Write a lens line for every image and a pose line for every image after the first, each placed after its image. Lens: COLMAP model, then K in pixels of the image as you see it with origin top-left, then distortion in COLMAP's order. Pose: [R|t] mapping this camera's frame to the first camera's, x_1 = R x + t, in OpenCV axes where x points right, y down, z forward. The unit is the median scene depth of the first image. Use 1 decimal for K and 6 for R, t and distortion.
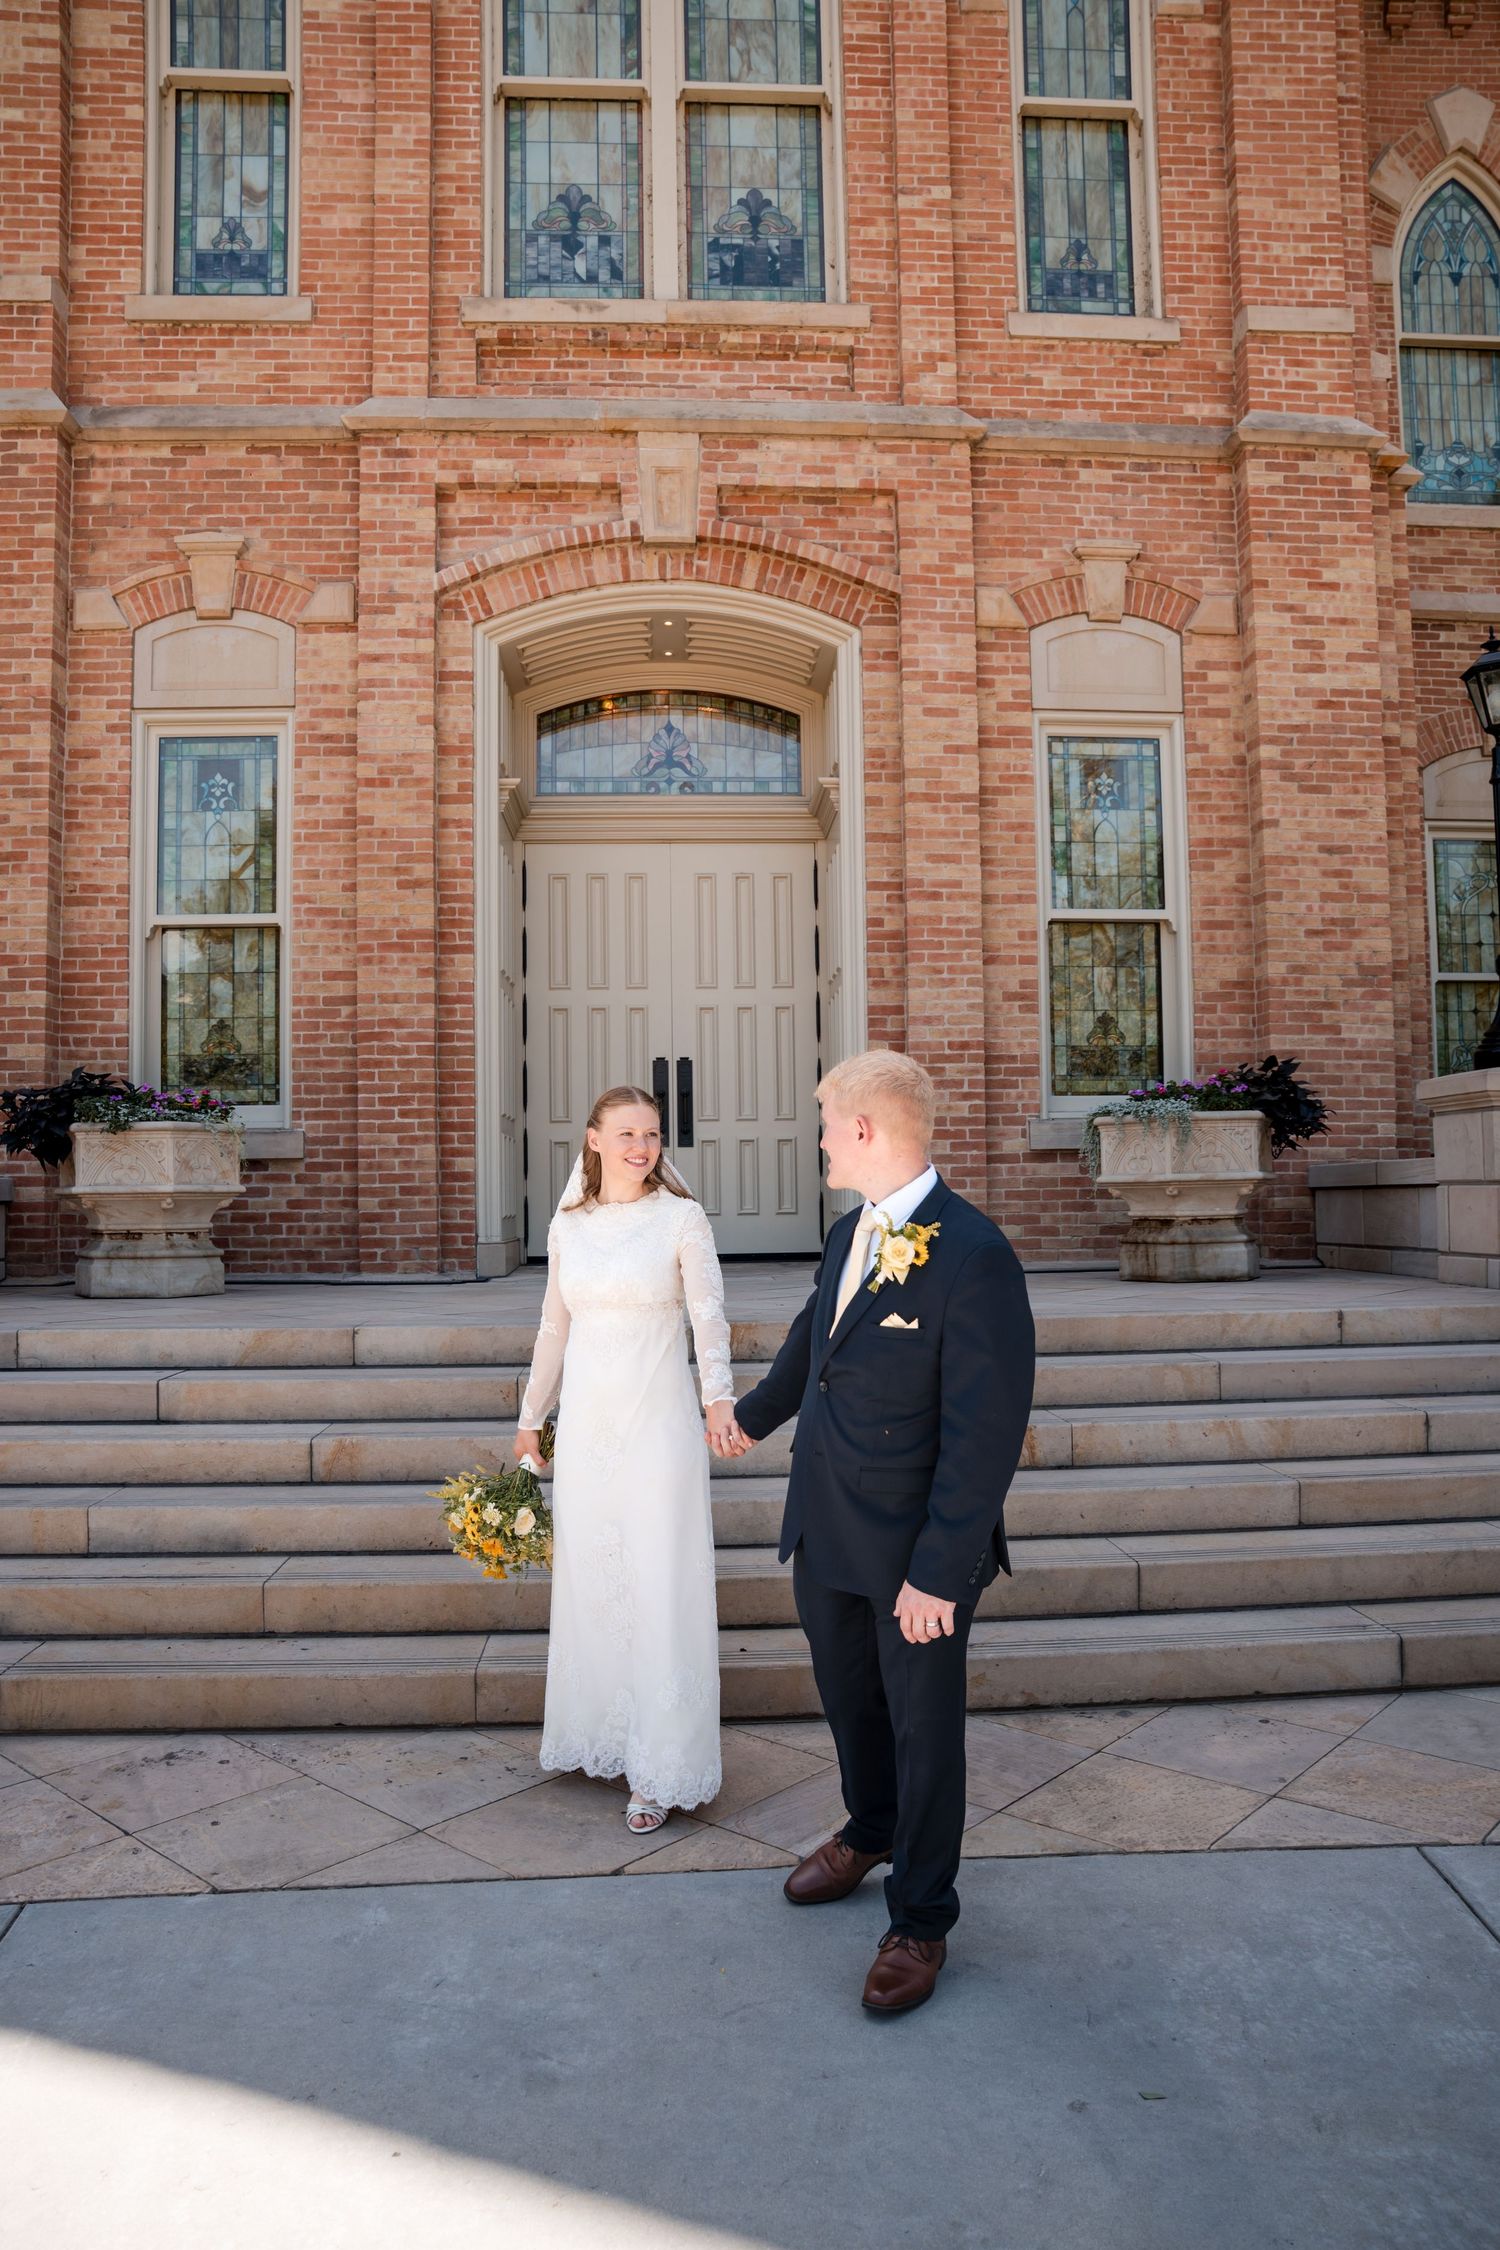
lens RADIAL K [[1589.5, 0, 750.0], [0, 1589.5, 1125.0], [0, 0, 1]] dist [-0.136563, 0.111557]
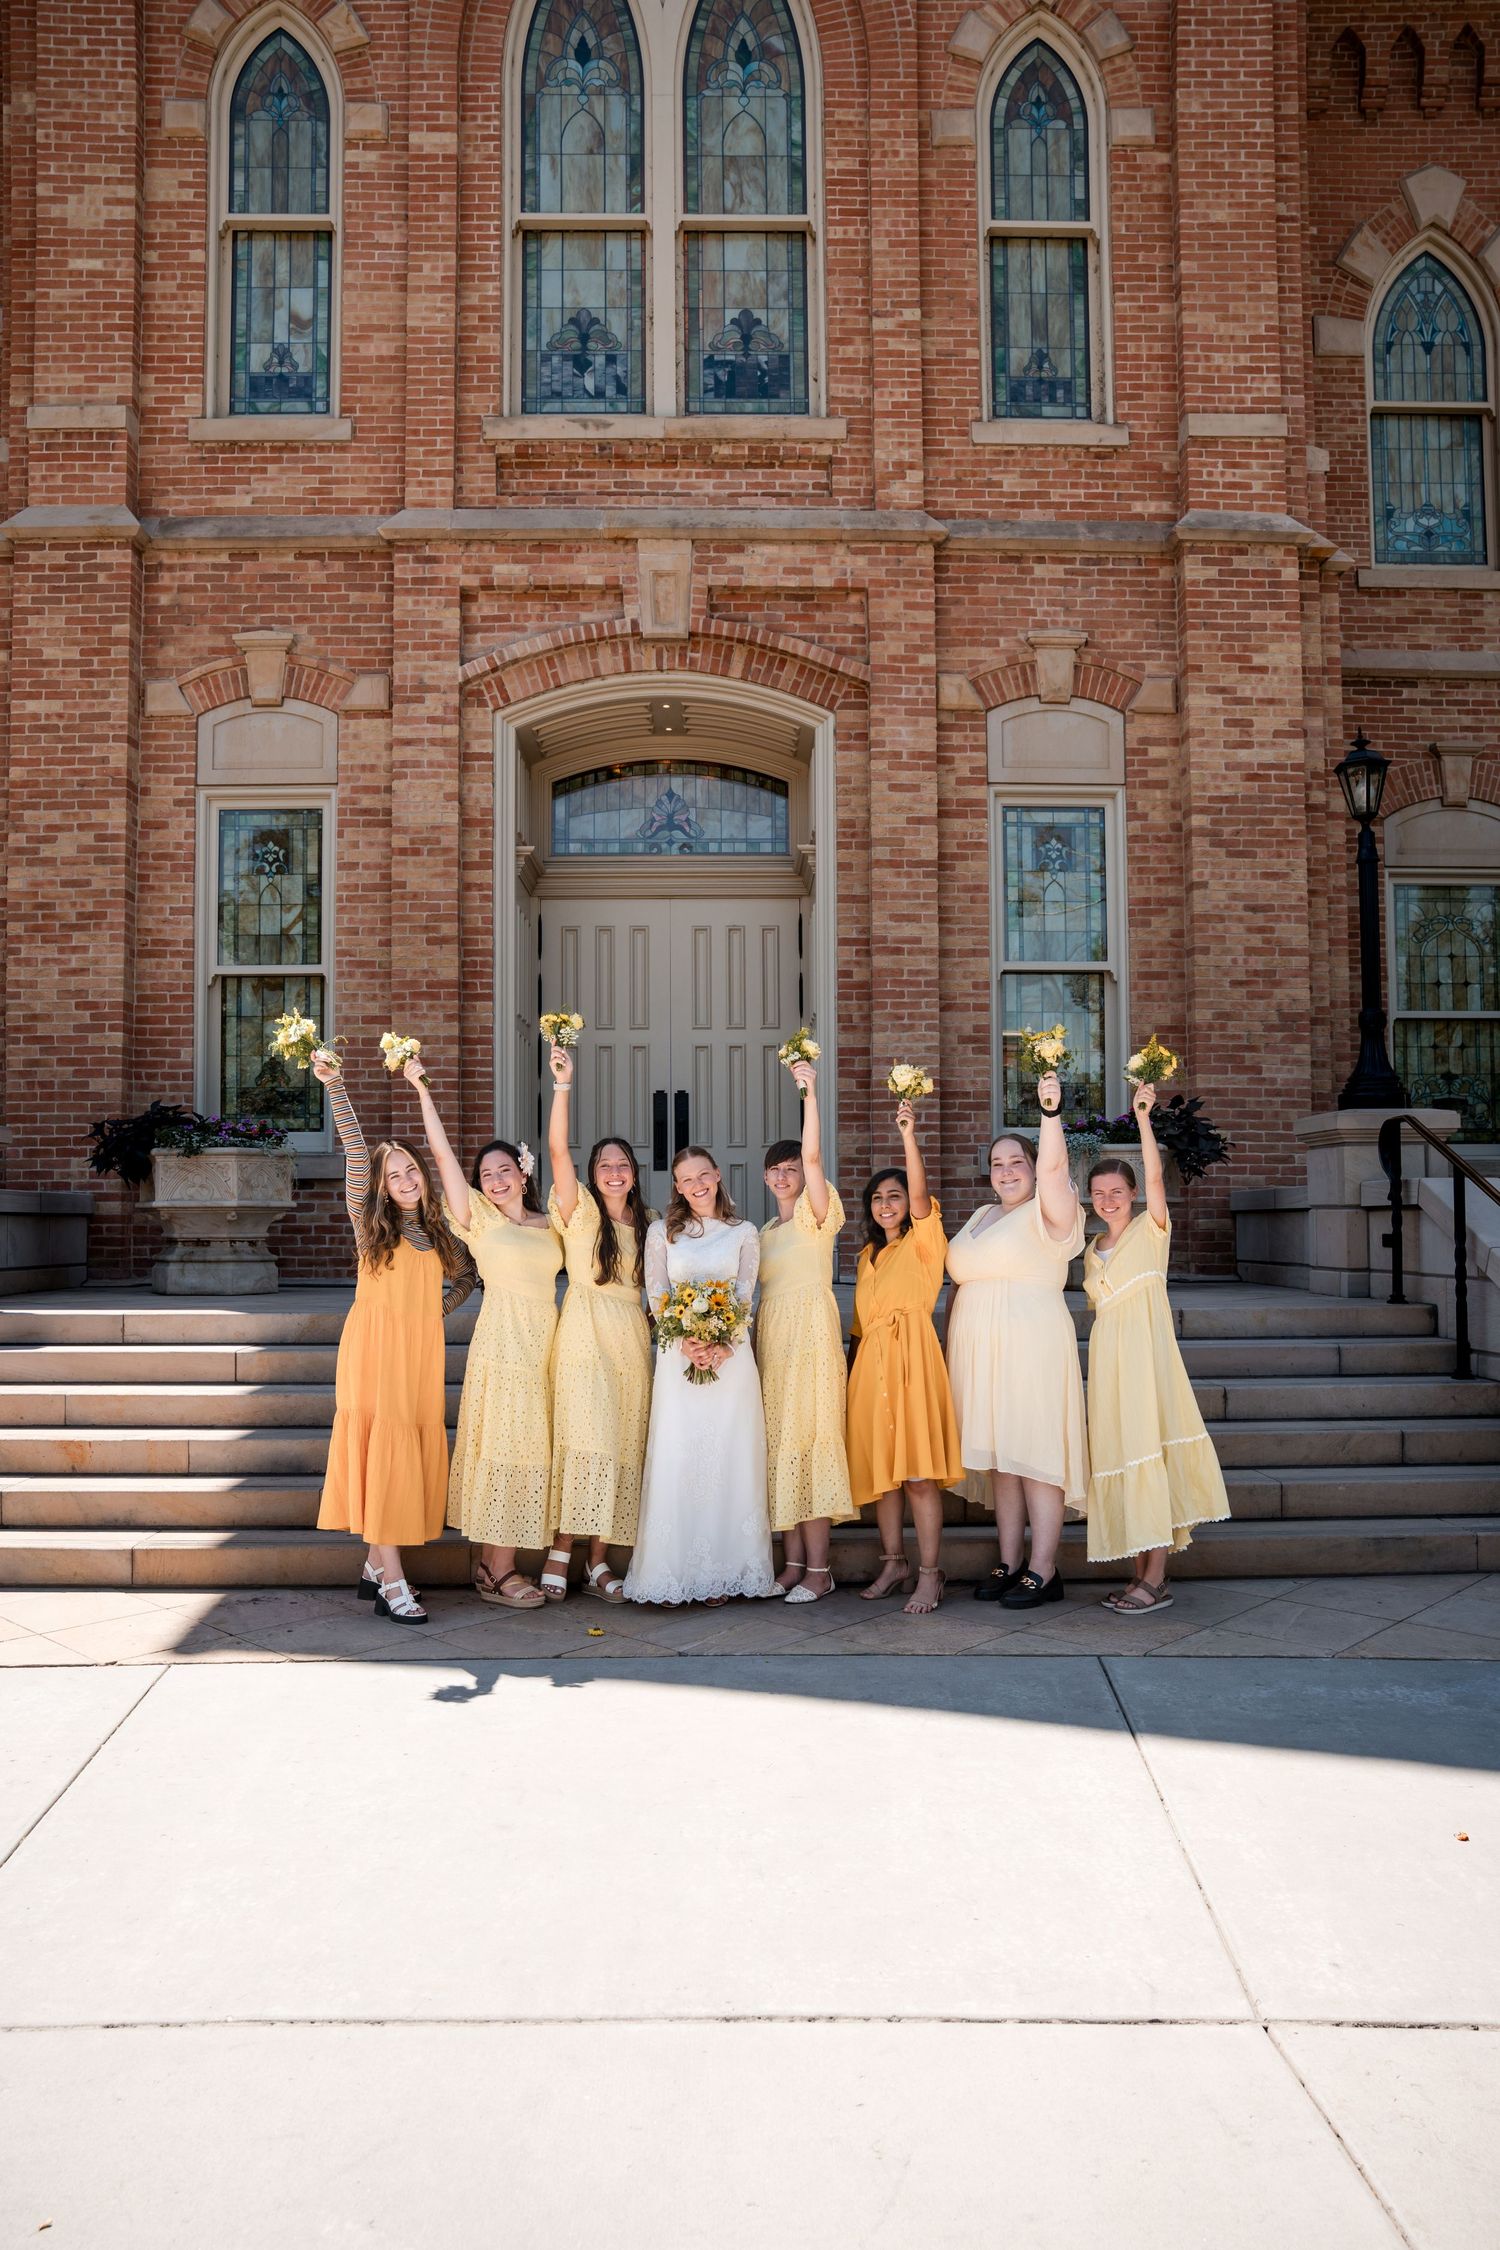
lens RADIAL K [[1705.0, 0, 739.2], [0, 1705.0, 1148.1], [0, 0, 1]] dist [-0.113383, 0.123032]
pose [[0.999093, 0.006346, -0.042095, 0.055469], [-0.006210, 0.999975, 0.003356, -0.006868], [0.042115, -0.003092, 0.999108, -0.221655]]
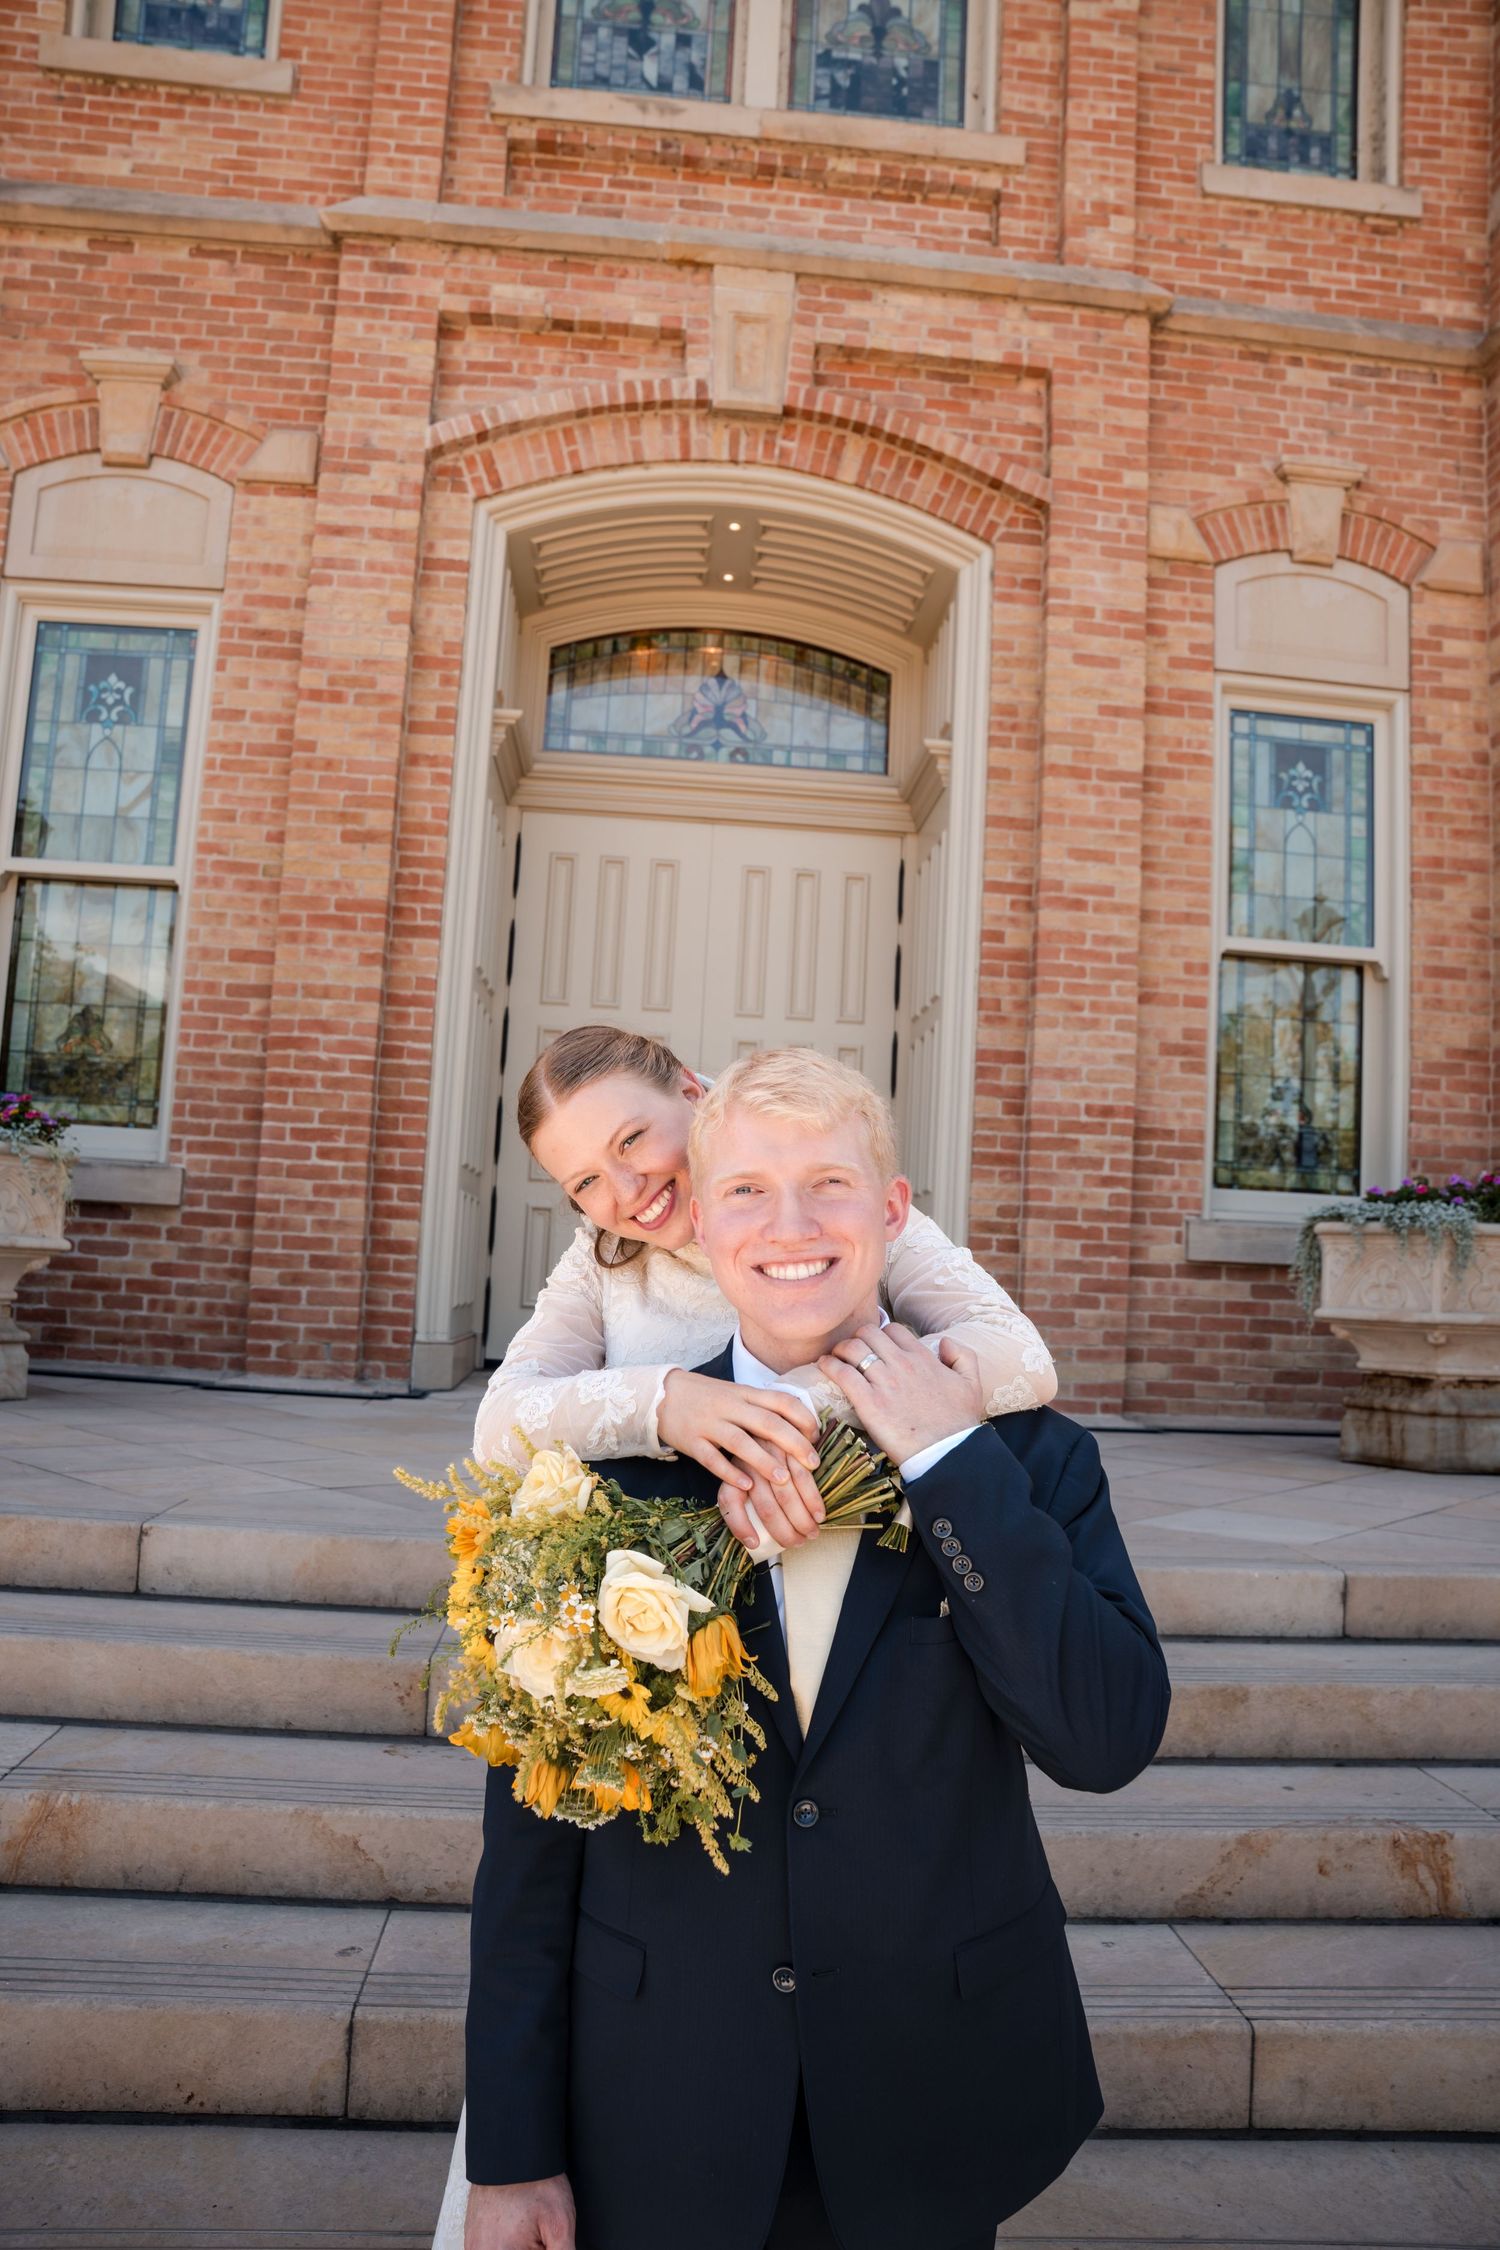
lens RADIAL K [[1577.5, 0, 746.8], [0, 1577.5, 1108.3], [0, 0, 1]] dist [-0.136113, 0.111311]
pose [[0.997742, 0.066600, 0.008692, -0.035313], [-0.065961, 0.996011, -0.060092, 0.002372], [-0.012660, 0.059383, 0.998155, 0.283462]]
